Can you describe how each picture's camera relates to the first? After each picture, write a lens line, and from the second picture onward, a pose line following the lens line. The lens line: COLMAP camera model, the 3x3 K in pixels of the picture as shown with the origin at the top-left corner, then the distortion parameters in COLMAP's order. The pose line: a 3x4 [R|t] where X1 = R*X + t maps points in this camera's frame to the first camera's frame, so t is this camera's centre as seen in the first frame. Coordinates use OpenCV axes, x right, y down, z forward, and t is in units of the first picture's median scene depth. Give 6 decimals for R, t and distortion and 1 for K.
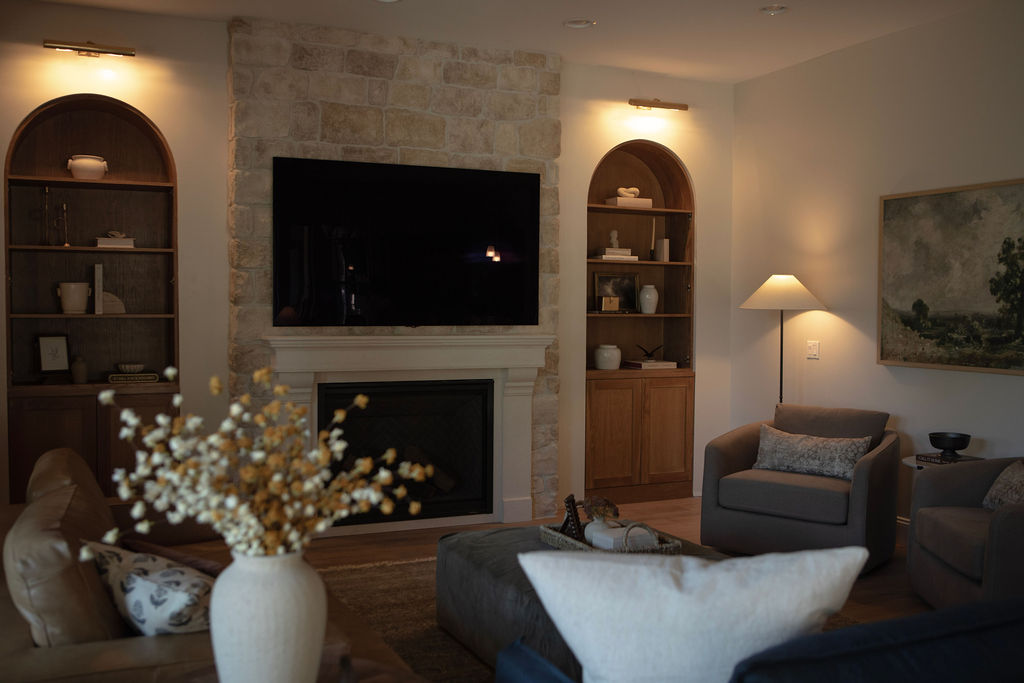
lens RADIAL K [[1014.2, 0, 532.9], [0, 1014.2, 338.2], [0, 0, 1]] dist [-0.006203, 0.025614]
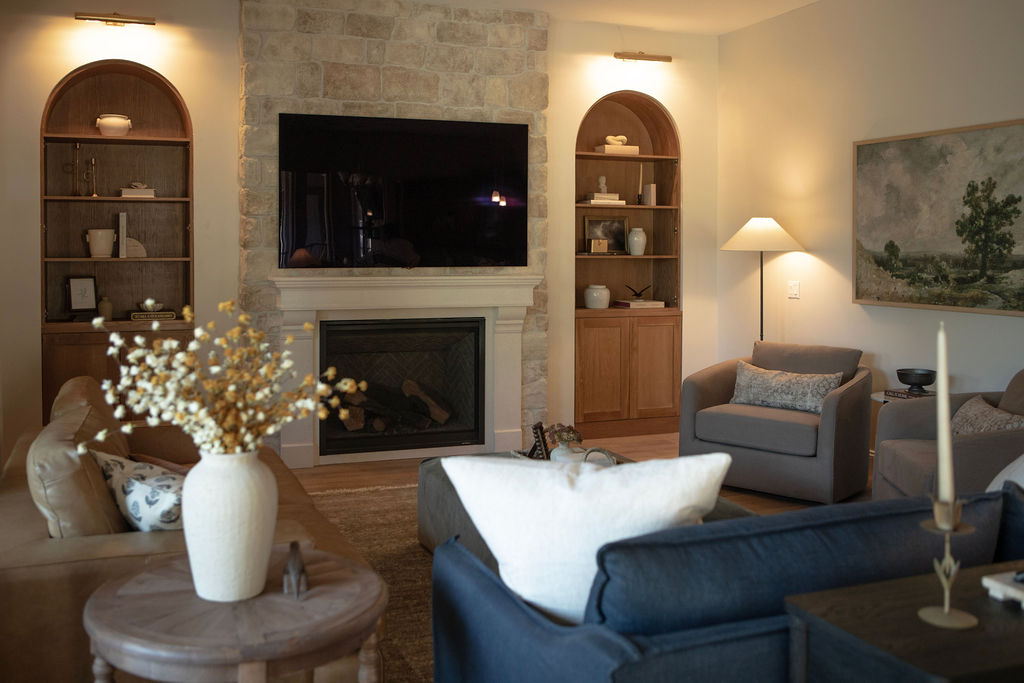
lens RADIAL K [[1005.7, 0, 481.4], [0, 1005.7, 252.1], [0, 0, 1]] dist [-0.001205, 0.014477]
pose [[0.997121, -0.003923, -0.075727, 0.042003], [0.001751, 0.999586, -0.028730, 0.002335], [0.075808, 0.028515, 0.996715, -0.058314]]
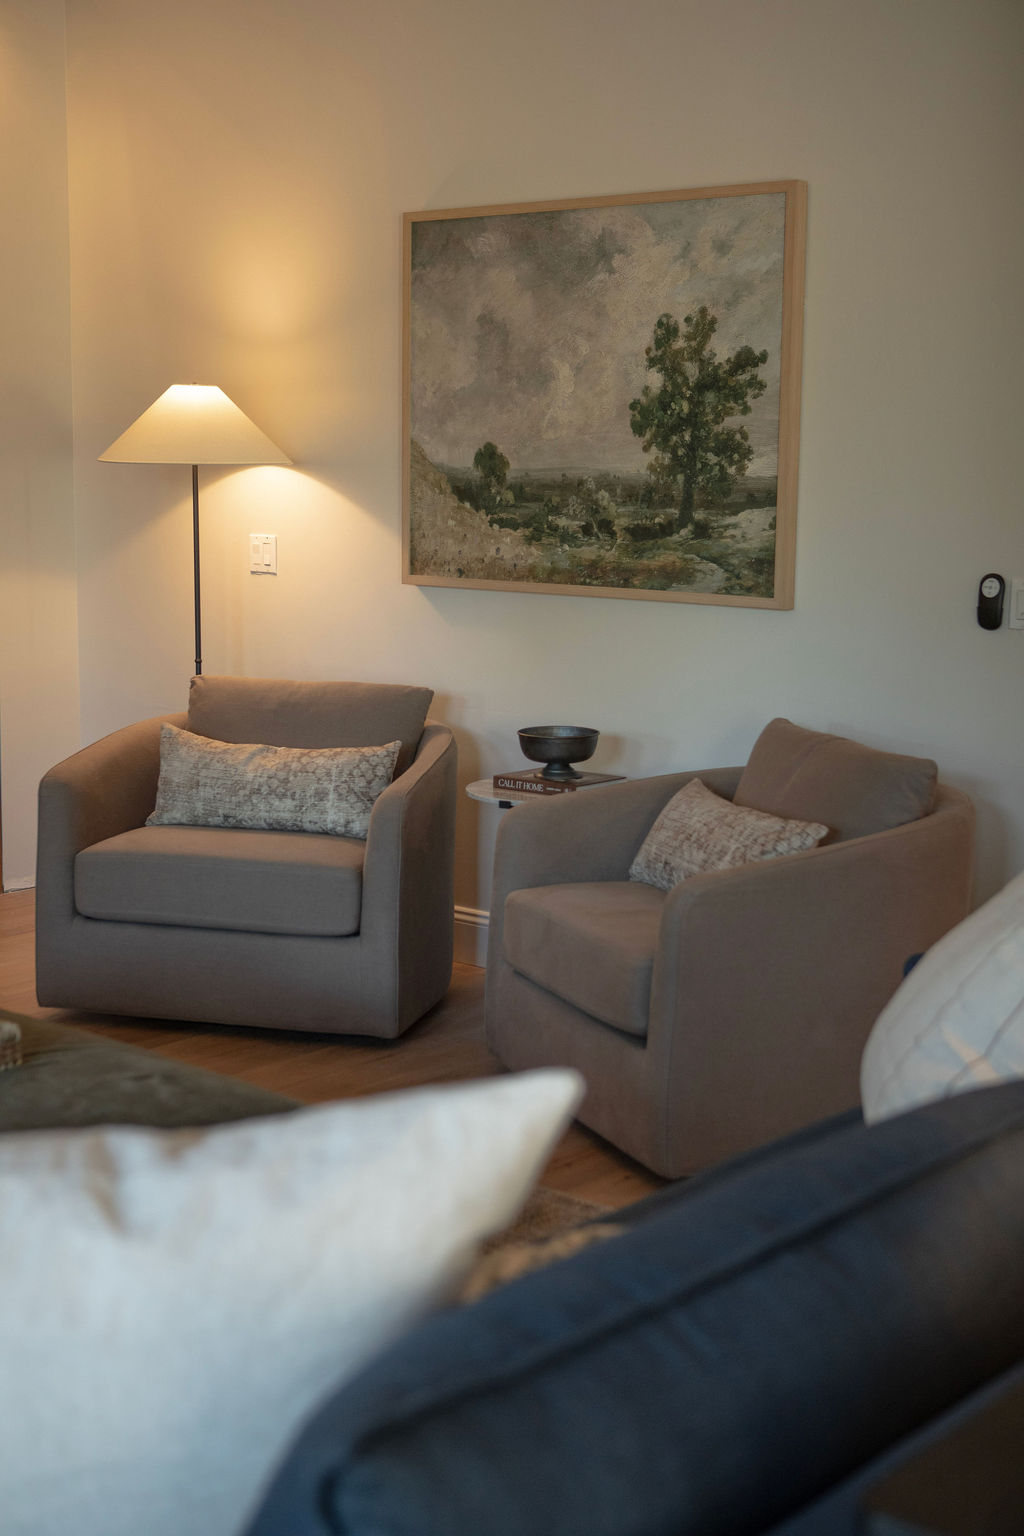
lens RADIAL K [[2167.8, 0, 542.6], [0, 2167.8, 767.9], [0, 0, 1]] dist [0.016605, 0.031178]
pose [[0.912426, -0.055415, 0.405473, -0.009690], [0.008799, 0.993217, 0.115941, -0.005424], [-0.409148, -0.102220, 0.906724, 0.070358]]
